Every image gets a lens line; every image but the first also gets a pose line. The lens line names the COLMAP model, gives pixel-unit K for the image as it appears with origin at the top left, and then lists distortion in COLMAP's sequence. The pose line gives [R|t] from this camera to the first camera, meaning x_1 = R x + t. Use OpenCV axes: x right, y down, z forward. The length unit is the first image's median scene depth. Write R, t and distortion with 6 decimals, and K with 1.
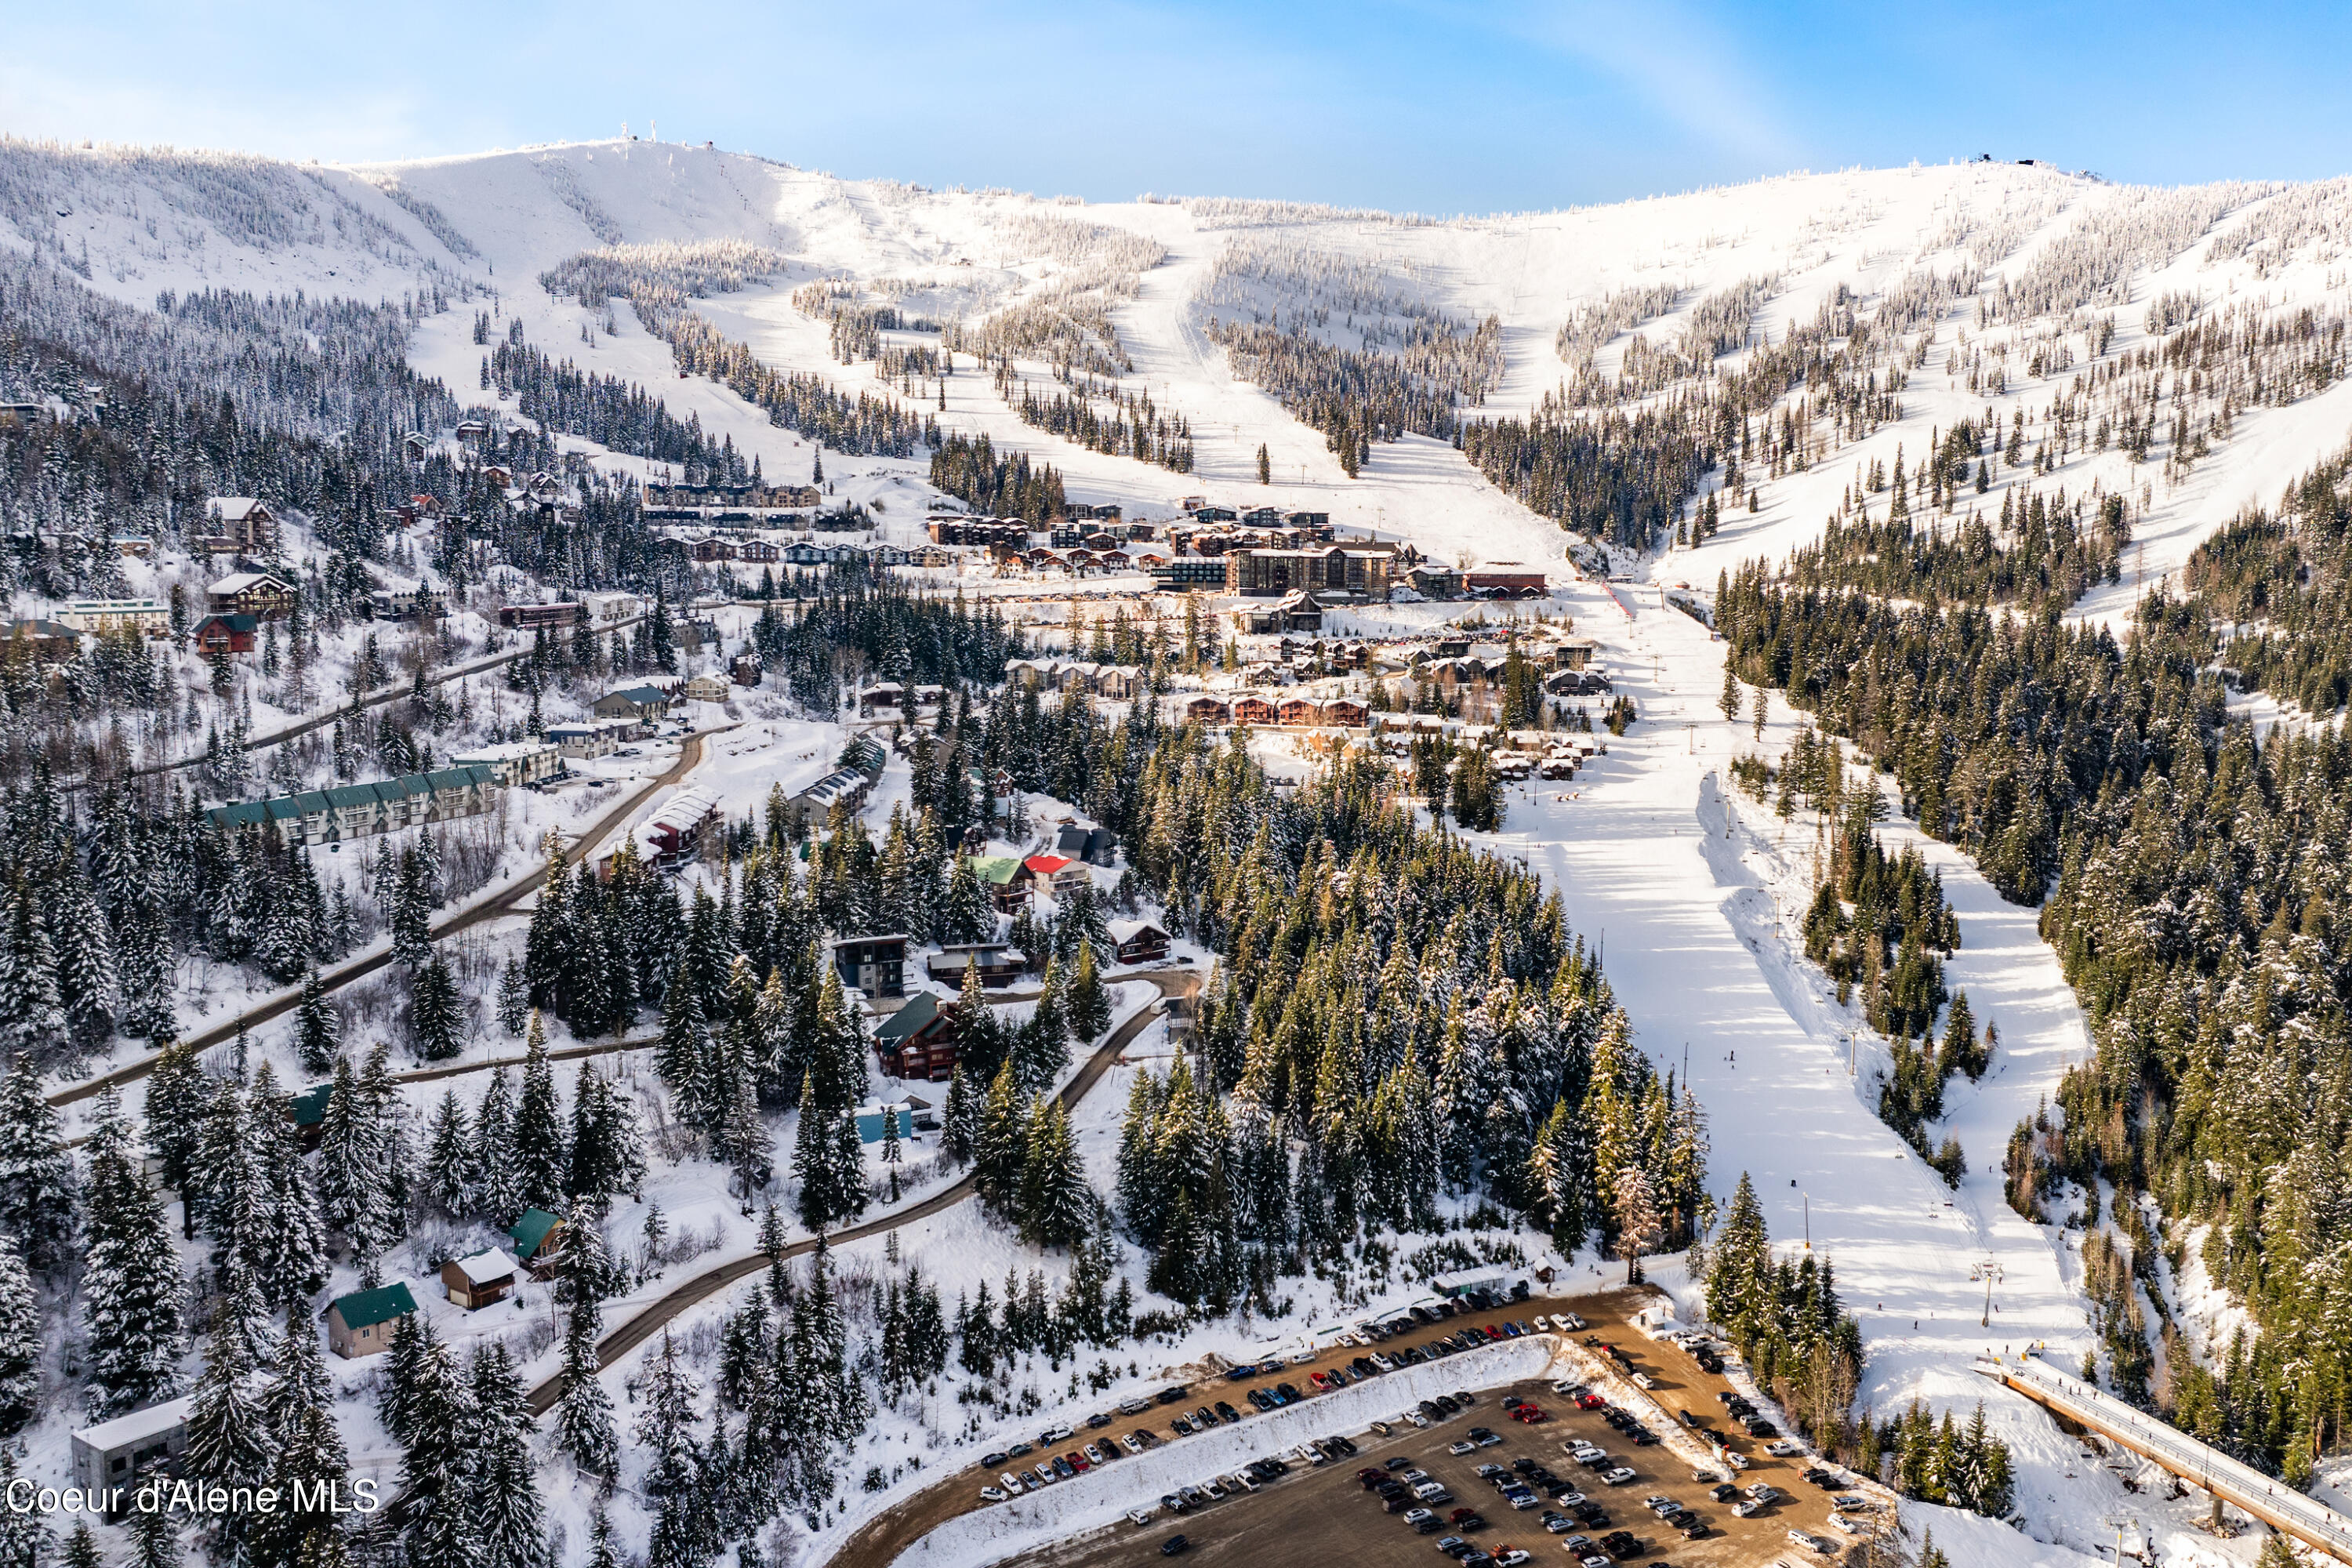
lens RADIAL K [[1800.4, 0, 1211.1], [0, 1800.4, 785.7], [0, 0, 1]] dist [0.002036, -0.026529]
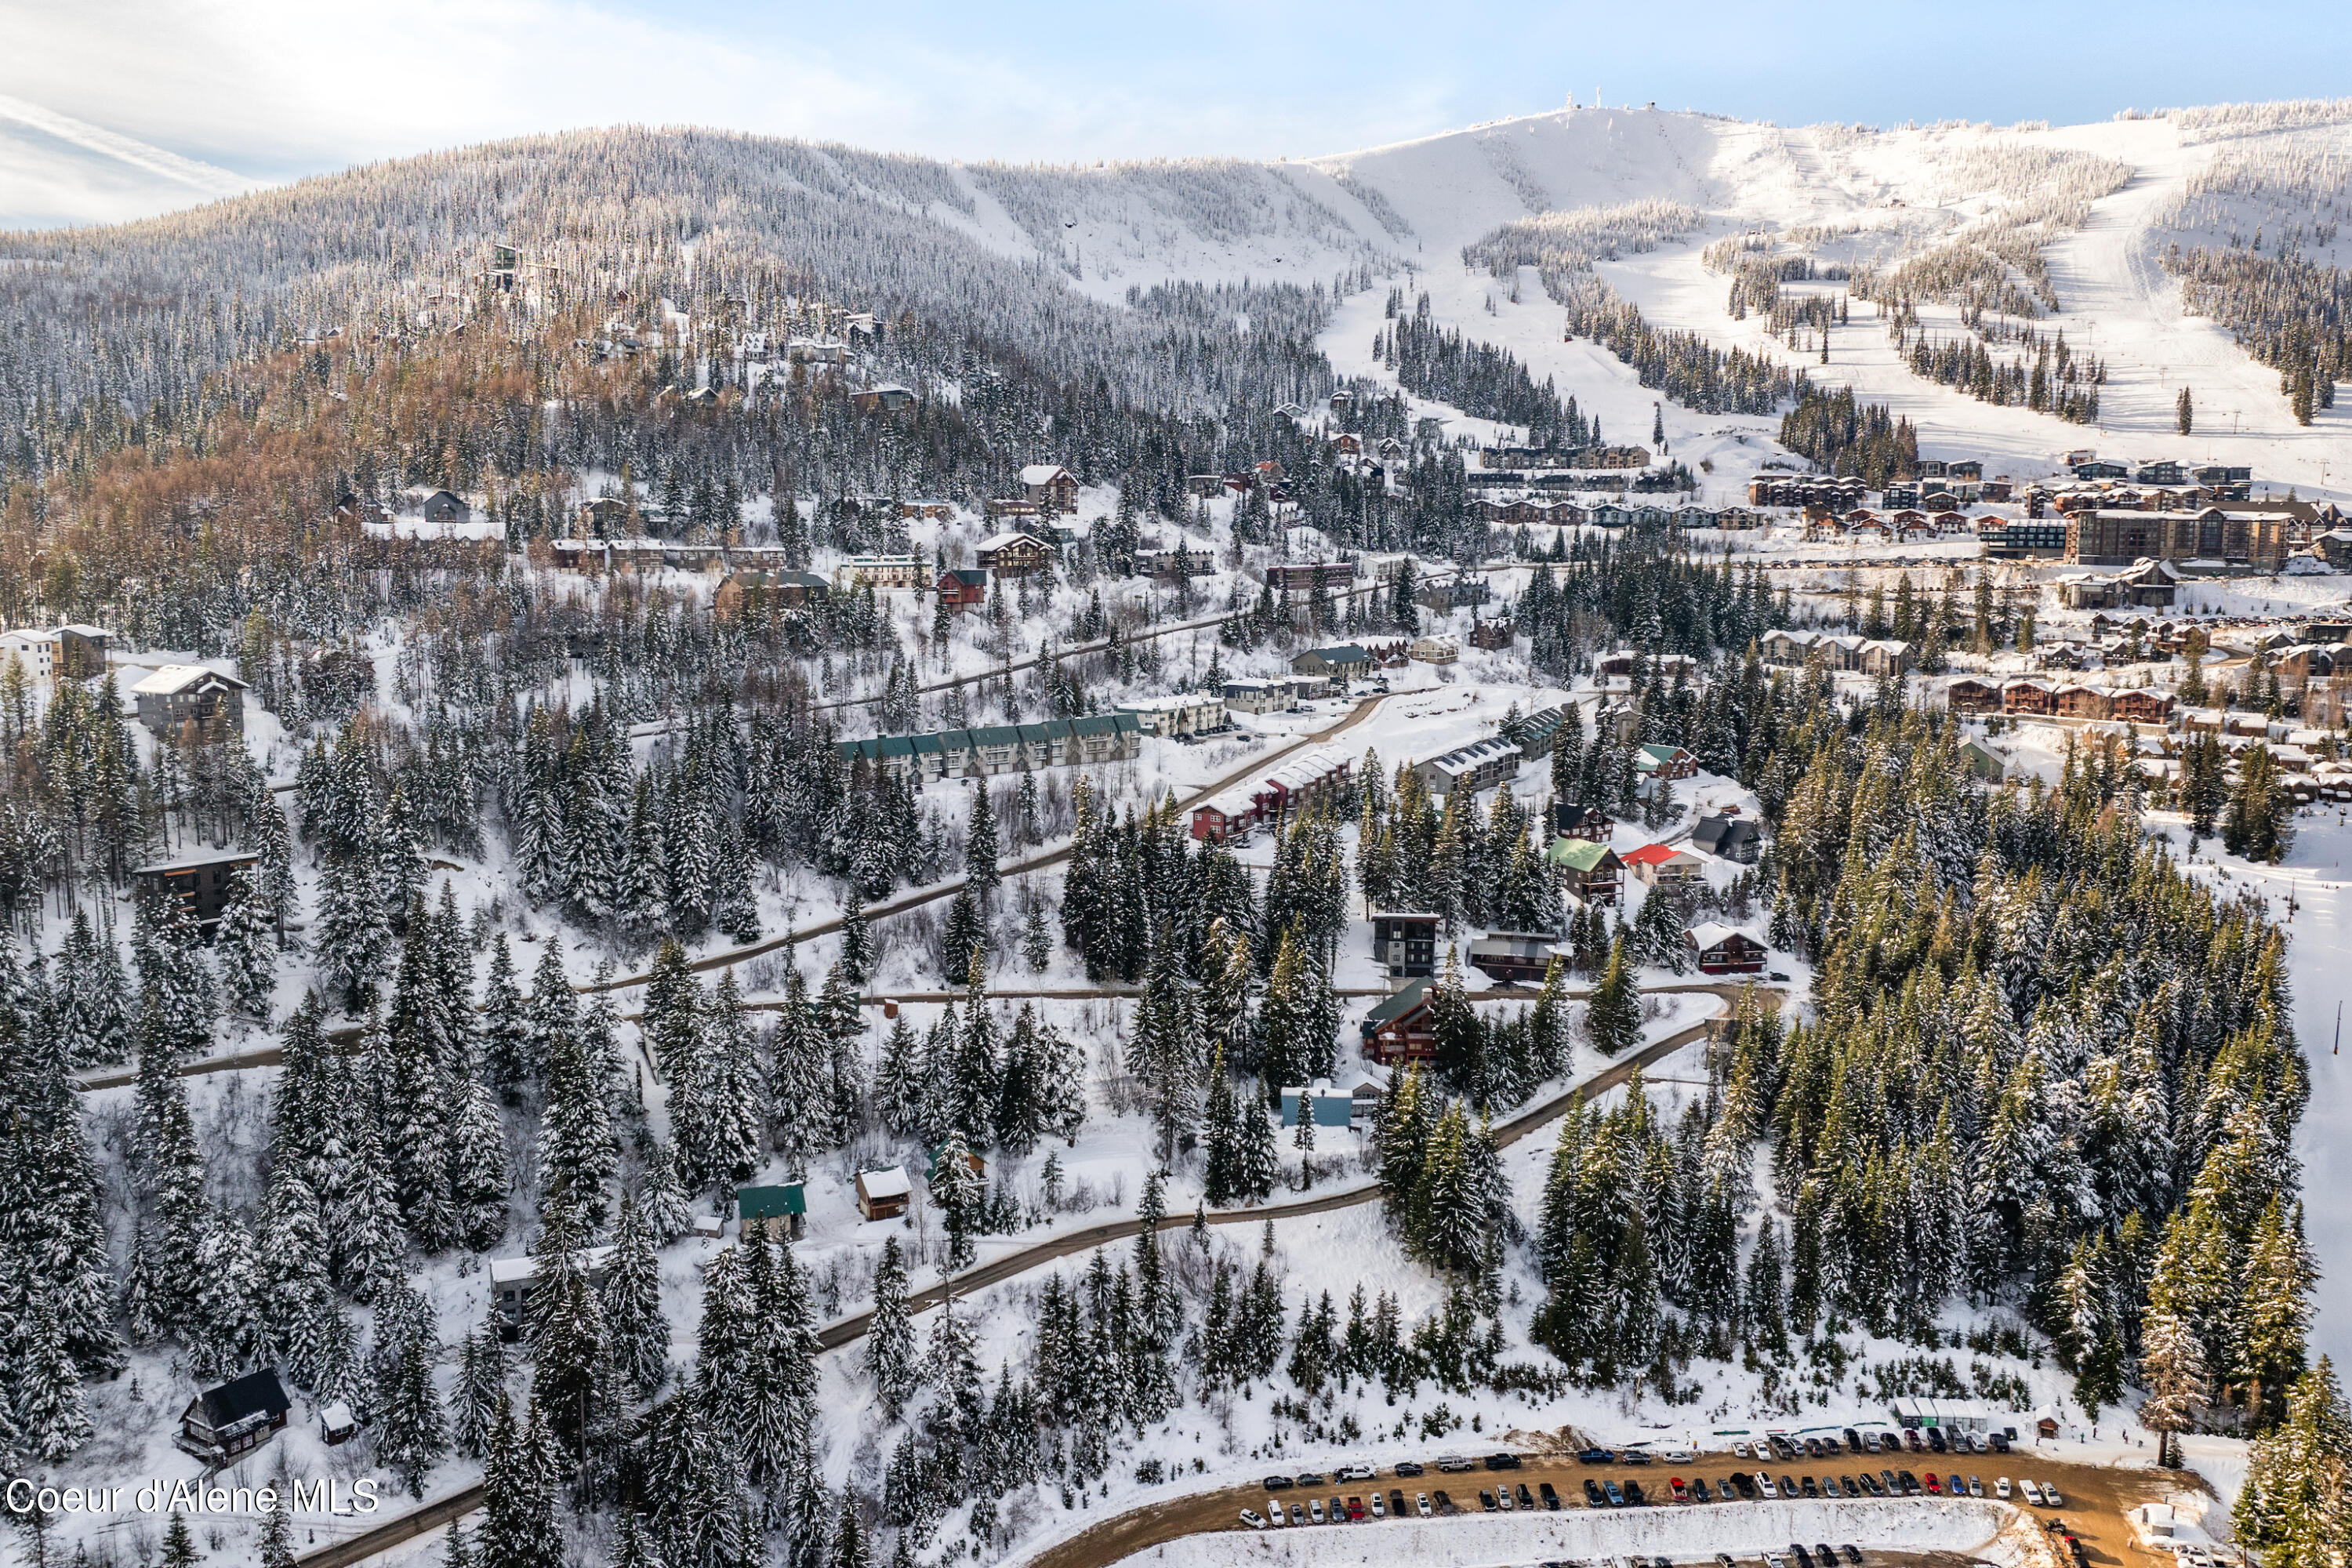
lens RADIAL K [[1800.4, 0, 1211.1], [0, 1800.4, 785.7], [0, 0, 1]] dist [0.002036, -0.026529]
pose [[0.874705, 0.070618, -0.479484, 0.099037], [-0.060953, 0.997501, 0.035717, -0.006726], [0.480808, -0.002016, 0.876824, 0.059305]]
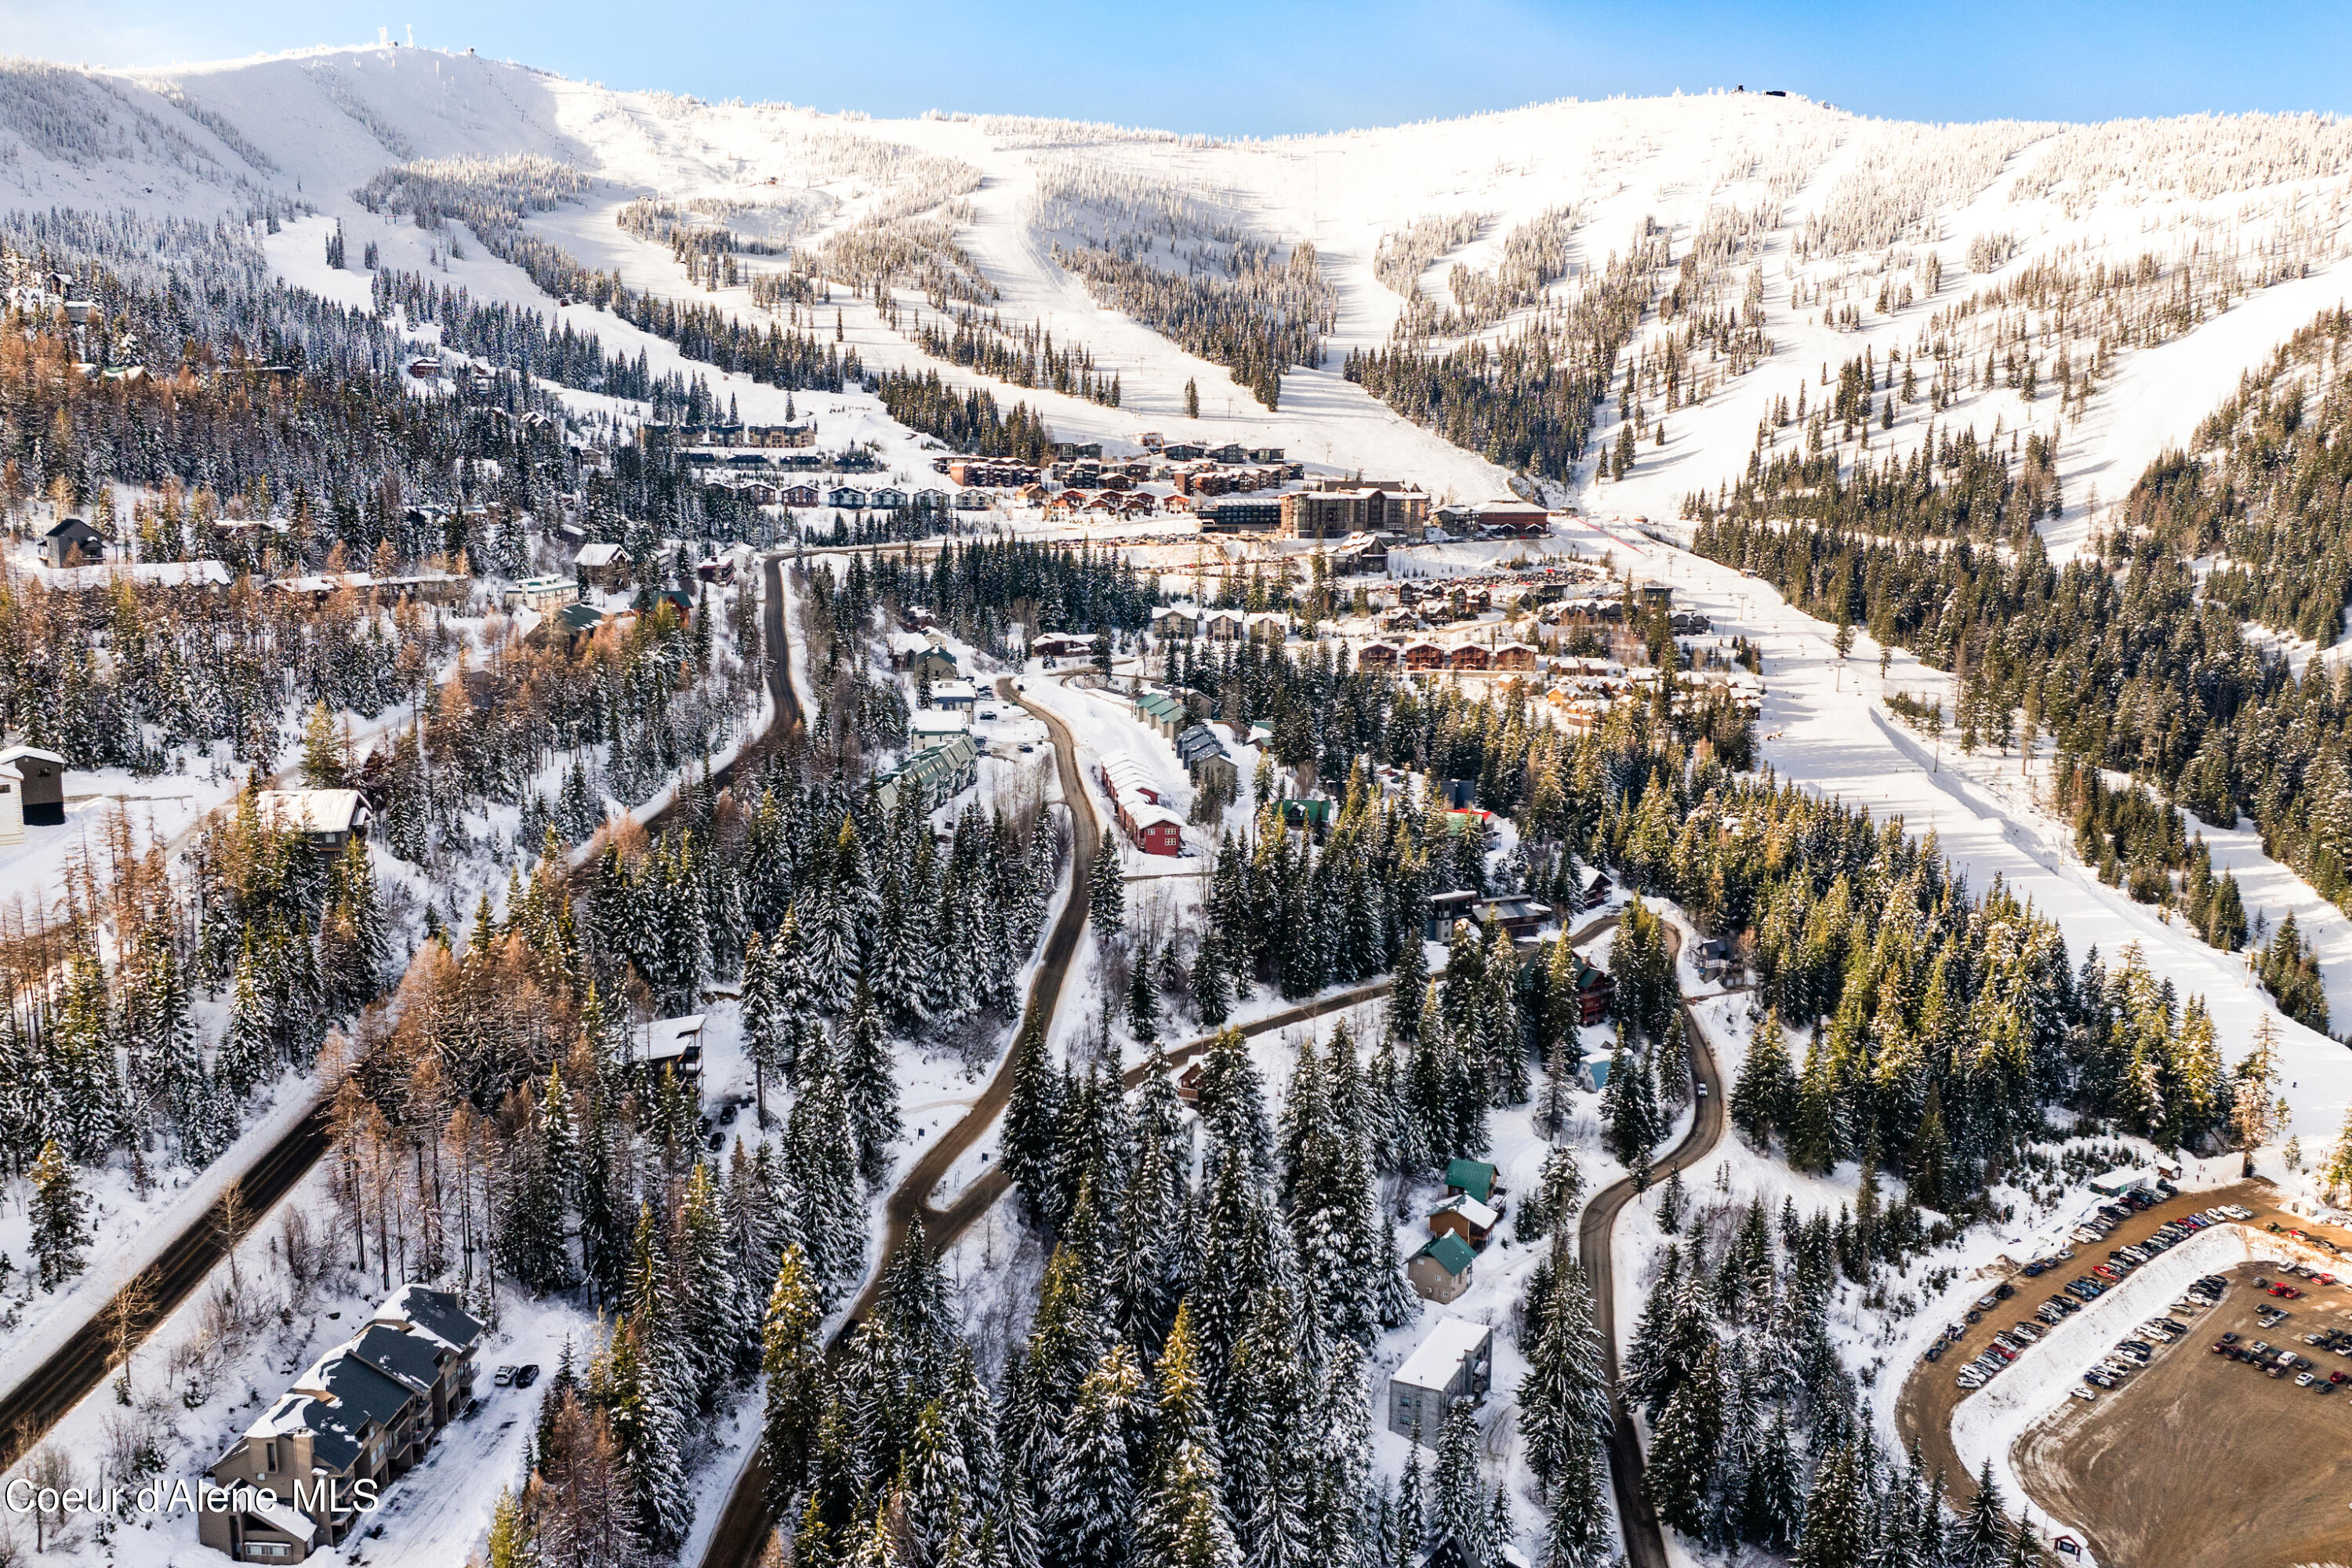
lens RADIAL K [[1792.7, 0, 1040.4], [0, 1792.7, 786.2], [0, 0, 1]] dist [0.001424, -0.028362]
pose [[0.994420, -0.023294, 0.102887, -0.292223], [0.017993, 0.998477, 0.052150, -0.022898], [-0.103945, -0.050007, 0.993325, -0.025359]]
